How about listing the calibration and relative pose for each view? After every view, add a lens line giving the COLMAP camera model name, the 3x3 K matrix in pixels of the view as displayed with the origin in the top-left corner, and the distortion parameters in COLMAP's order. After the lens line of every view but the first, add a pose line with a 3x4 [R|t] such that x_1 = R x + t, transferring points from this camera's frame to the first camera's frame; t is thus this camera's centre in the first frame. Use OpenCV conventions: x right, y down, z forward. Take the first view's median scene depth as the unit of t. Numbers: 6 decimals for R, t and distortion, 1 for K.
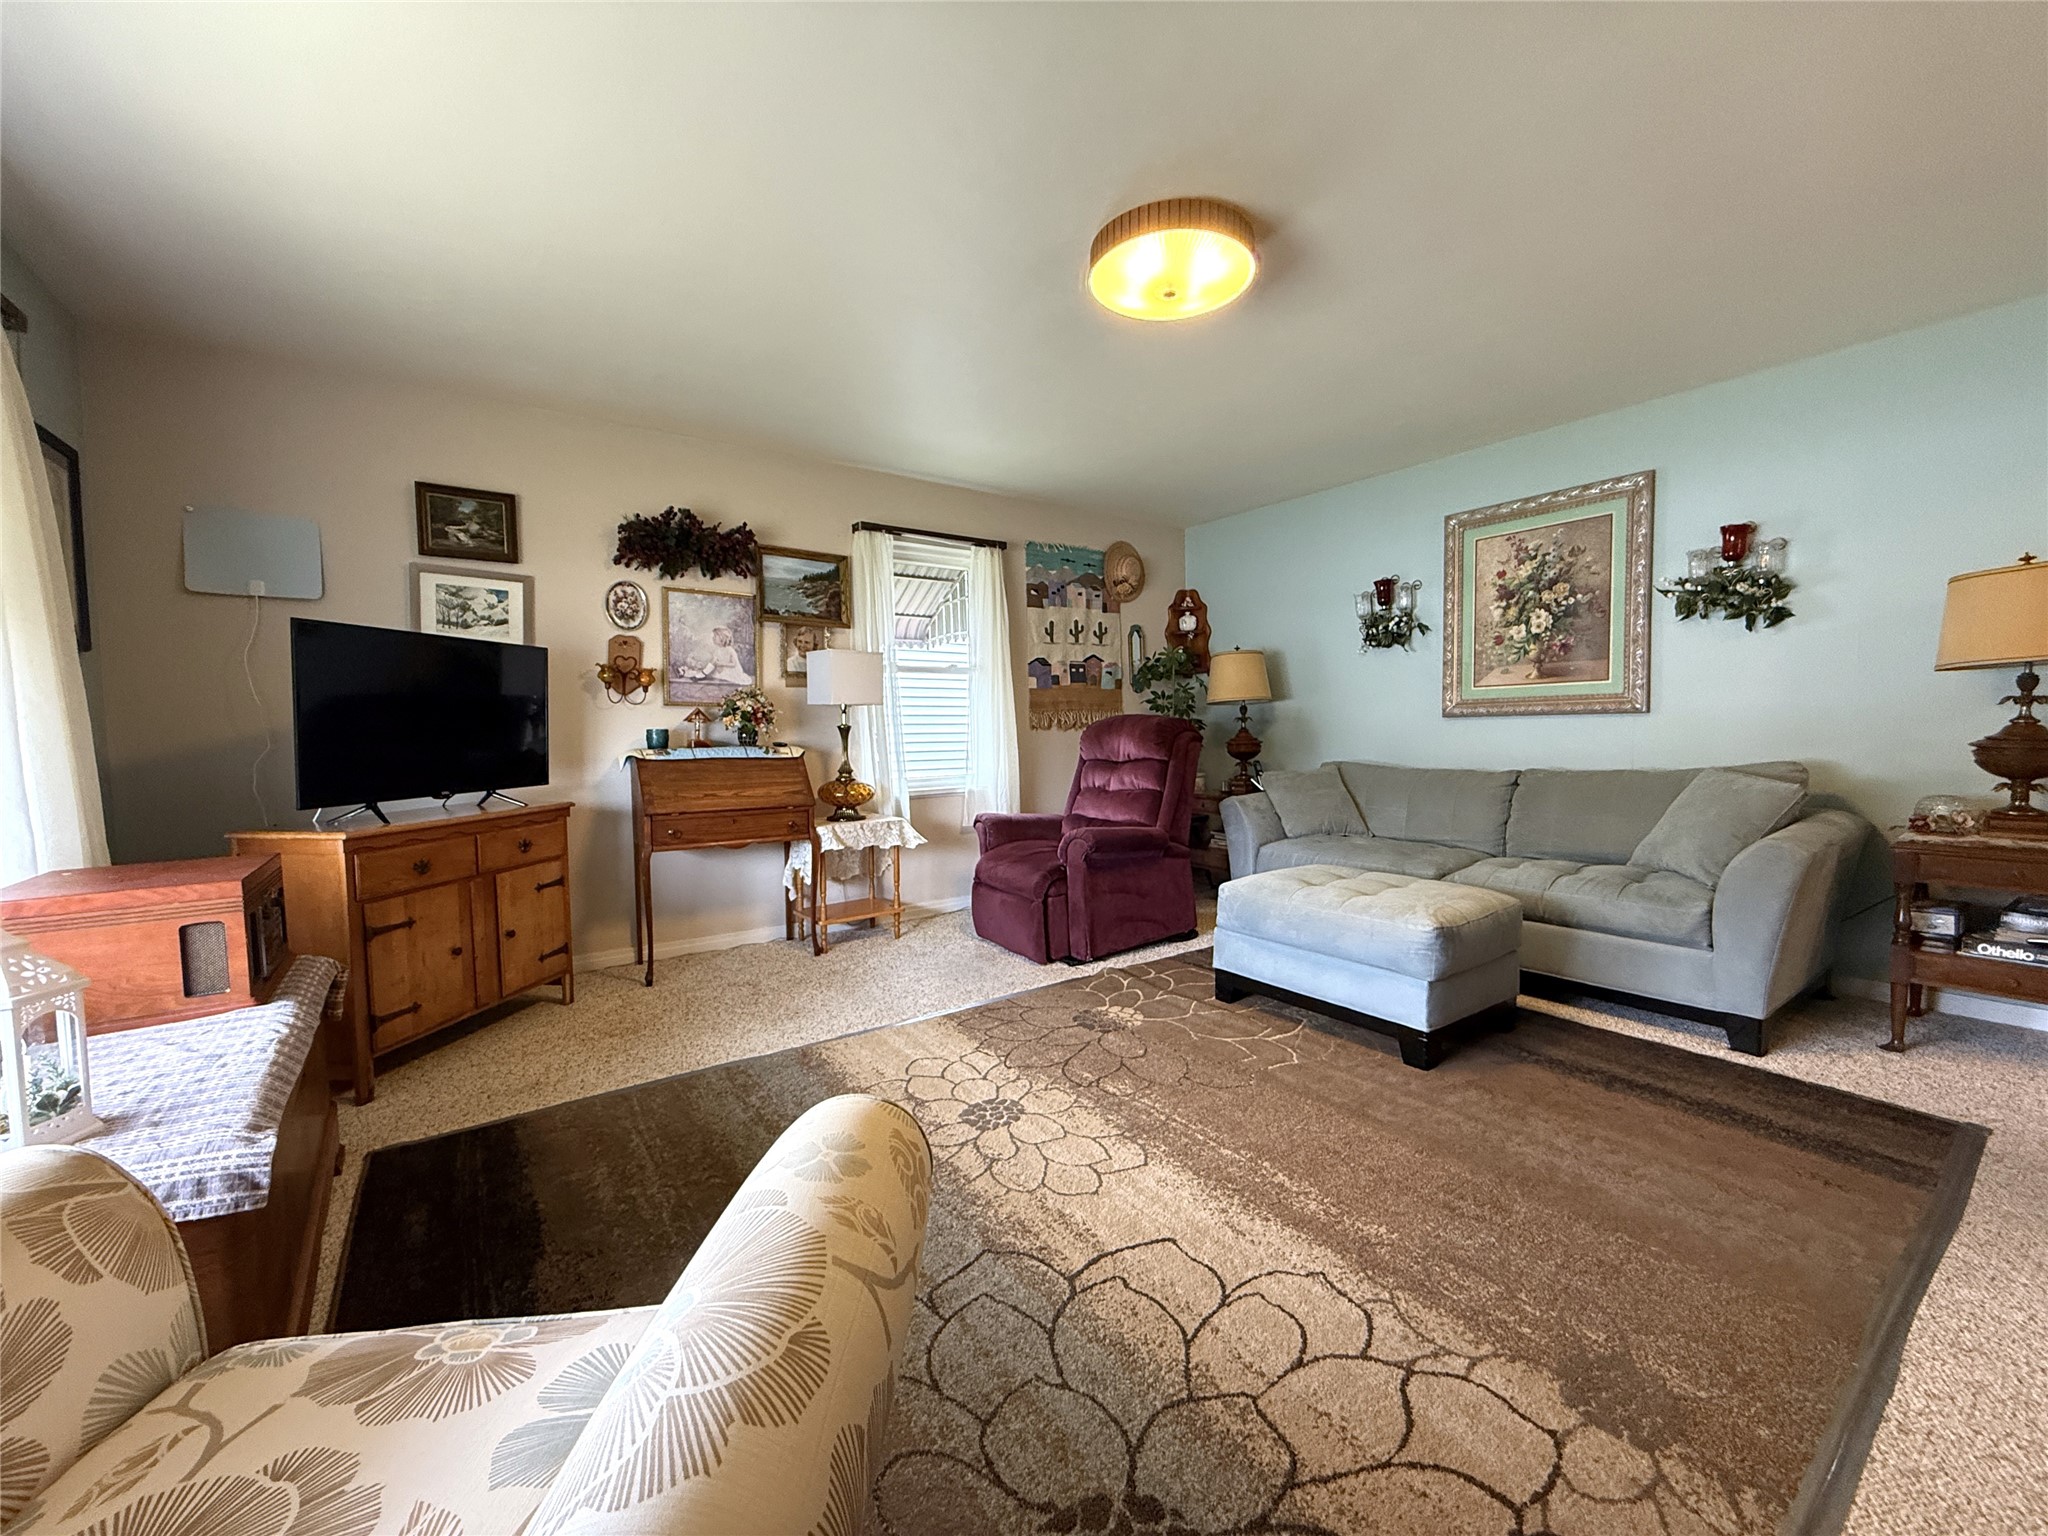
lens RADIAL K [[815.5, 0, 1021.8], [0, 815.5, 772.8], [0, 0, 1]] dist [-0.001284, 0.000116]
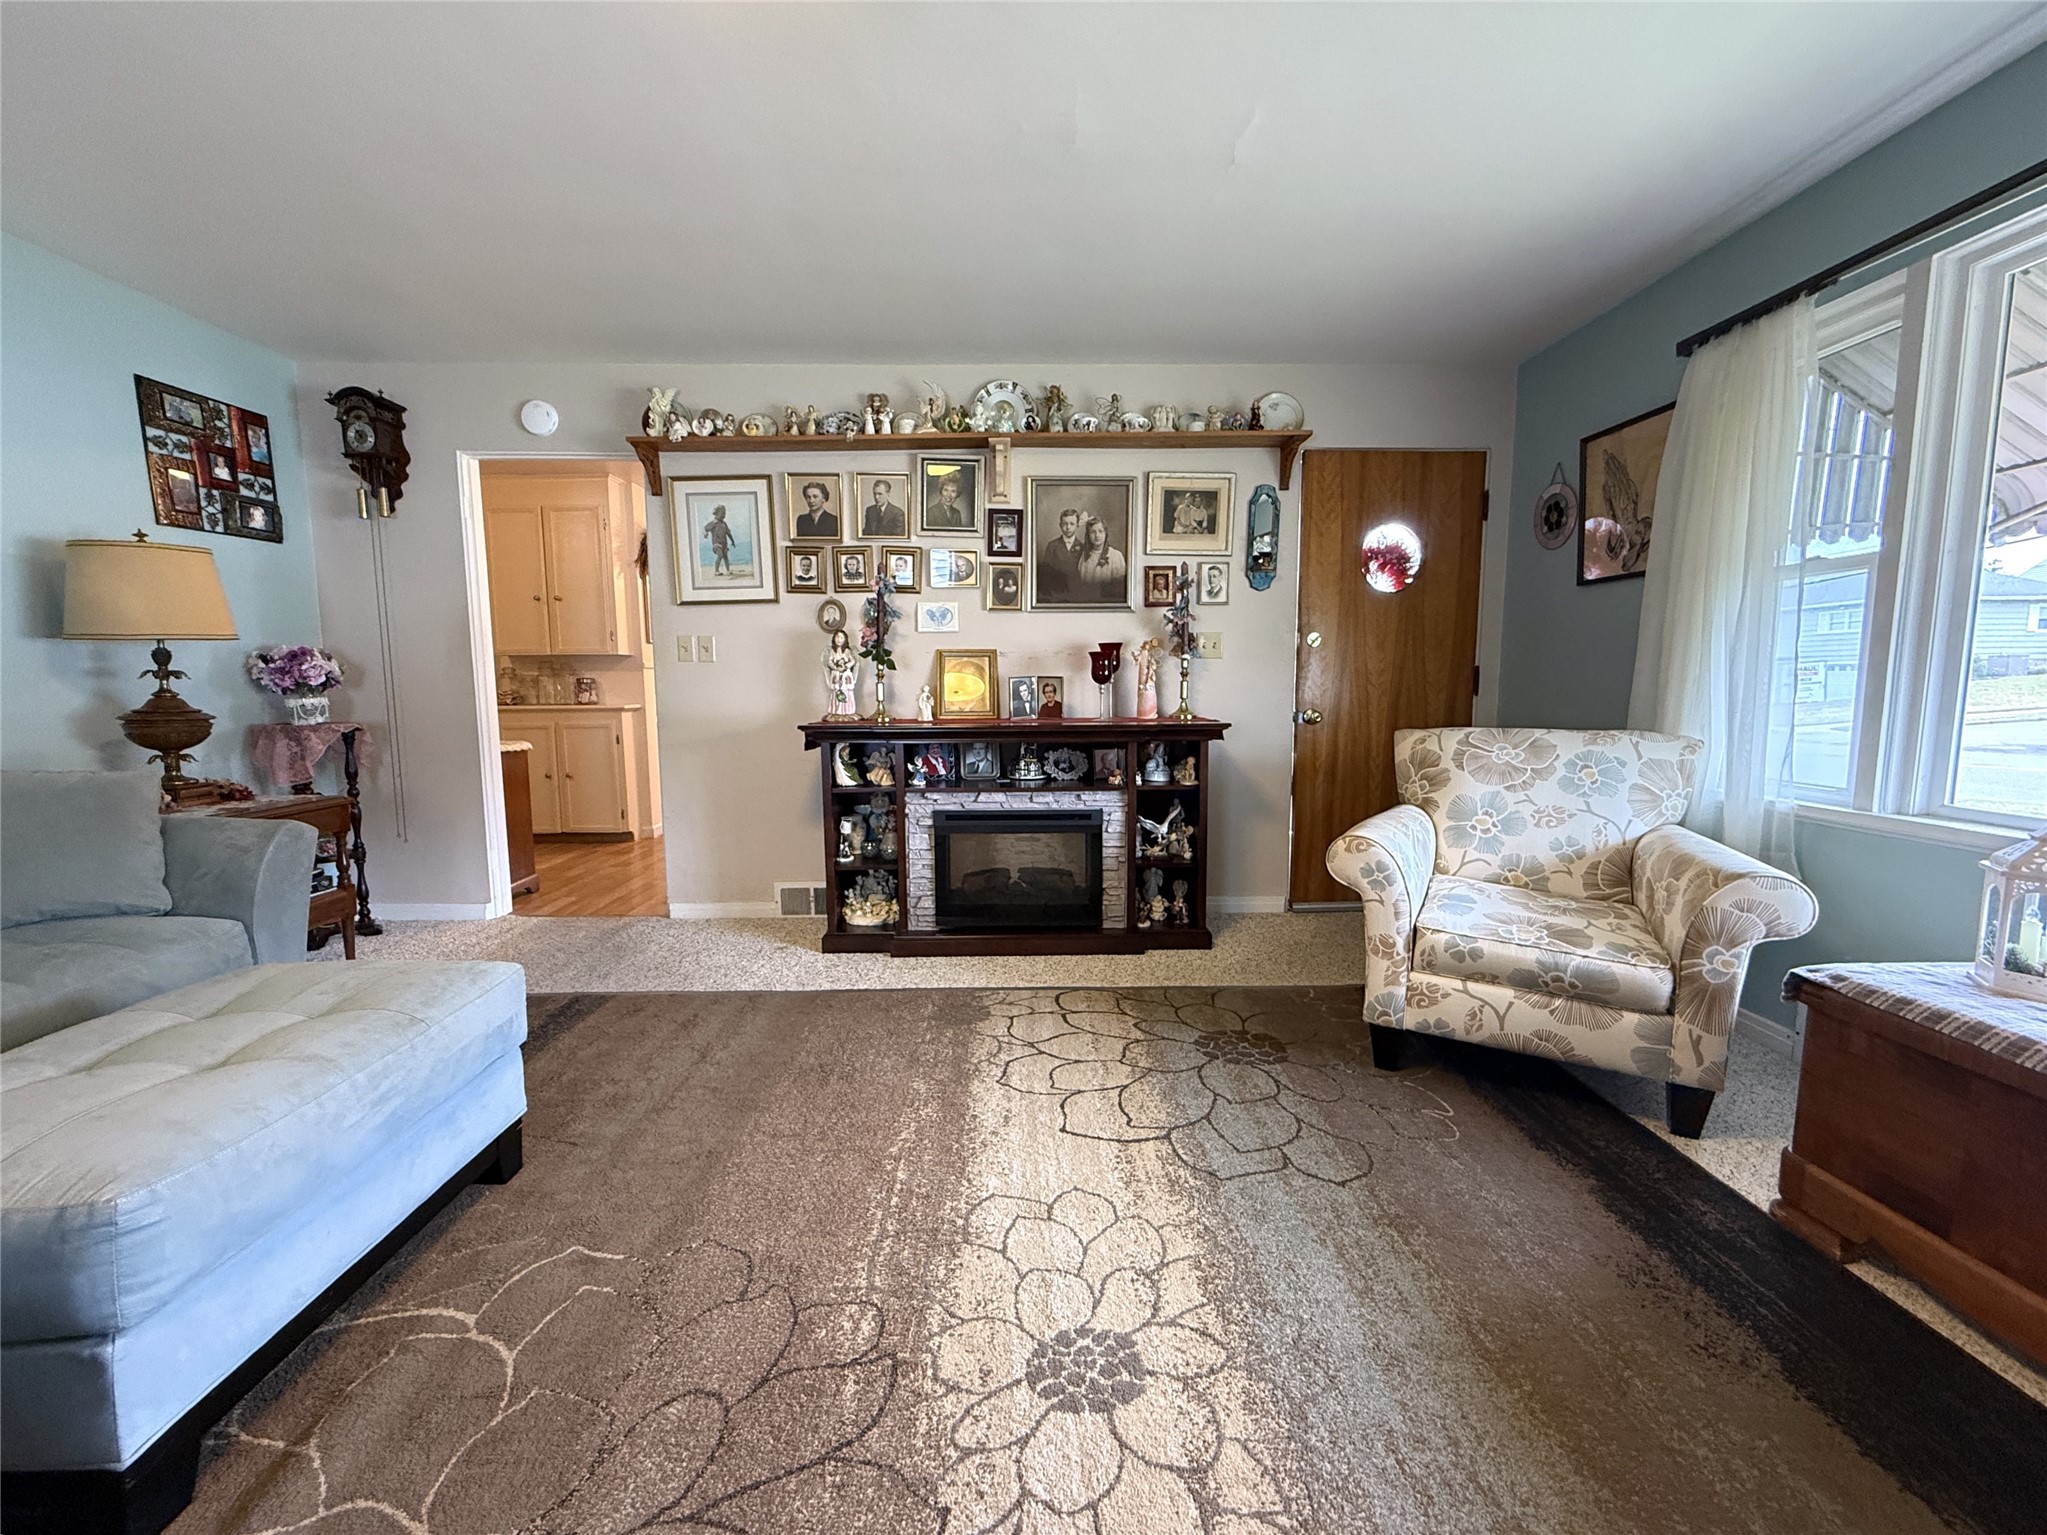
lens RADIAL K [[815.1, 0, 1019.2], [0, 815.1, 768.2], [0, 0, 1]] dist [-0.001284, 0.000116]
pose [[-0.821237, -0.045535, 0.568768, -0.317994], [0.047145, 0.987987, 0.147169, -0.087974], [-0.568637, 0.147675, -0.809224, 1.503708]]
